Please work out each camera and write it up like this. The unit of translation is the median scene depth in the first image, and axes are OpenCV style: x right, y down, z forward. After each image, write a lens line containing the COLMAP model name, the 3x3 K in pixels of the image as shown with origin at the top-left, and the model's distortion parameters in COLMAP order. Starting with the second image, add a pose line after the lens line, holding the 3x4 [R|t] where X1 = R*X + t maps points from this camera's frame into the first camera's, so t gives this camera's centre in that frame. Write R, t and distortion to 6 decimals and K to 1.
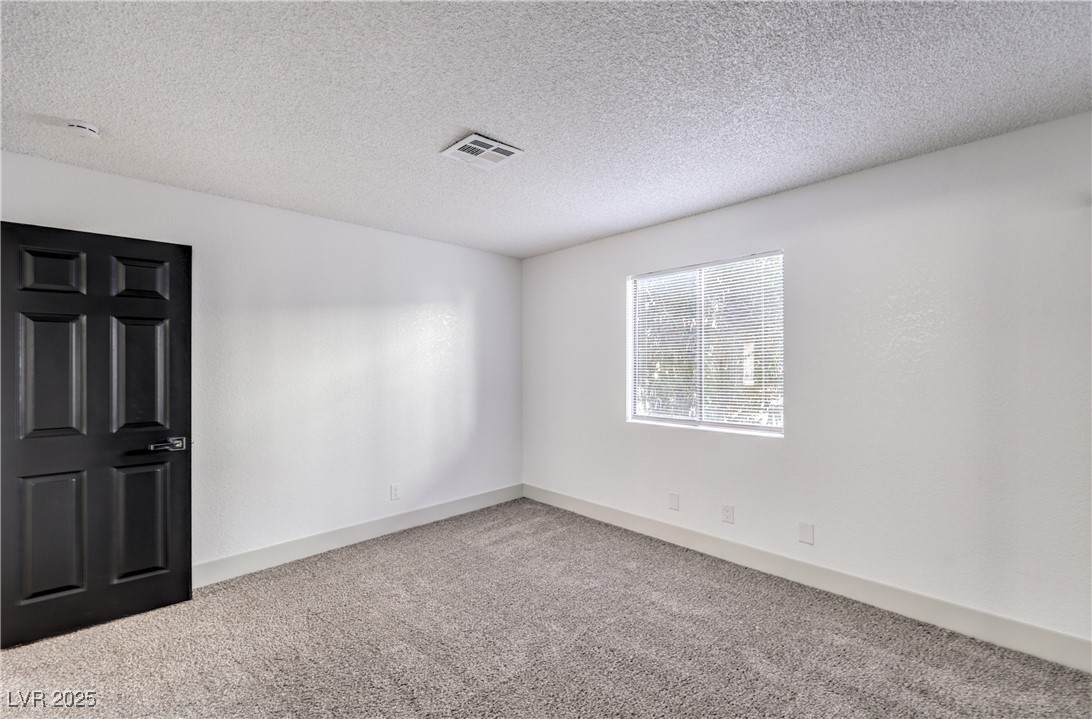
lens RADIAL K [[453.1, 0, 537.3], [0, 453.1, 365.5], [0, 0, 1]] dist [-0.001377, -0.000335]
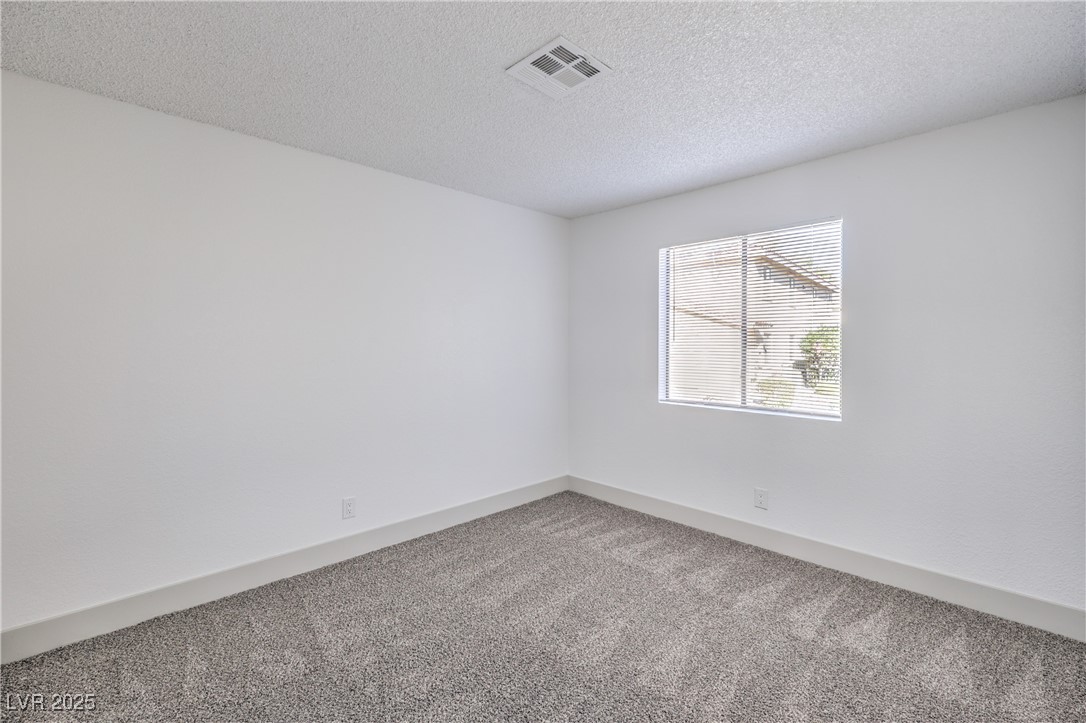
lens RADIAL K [[450.6, 0, 544.0], [0, 450.6, 358.4], [0, 0, 1]] dist [-0.001377, -0.000335]
pose [[0.998906, 0.001855, 0.046723, -0.156363], [-0.003390, 0.999457, 0.032785, 0.005027], [-0.046637, -0.032908, 0.998370, 0.172820]]
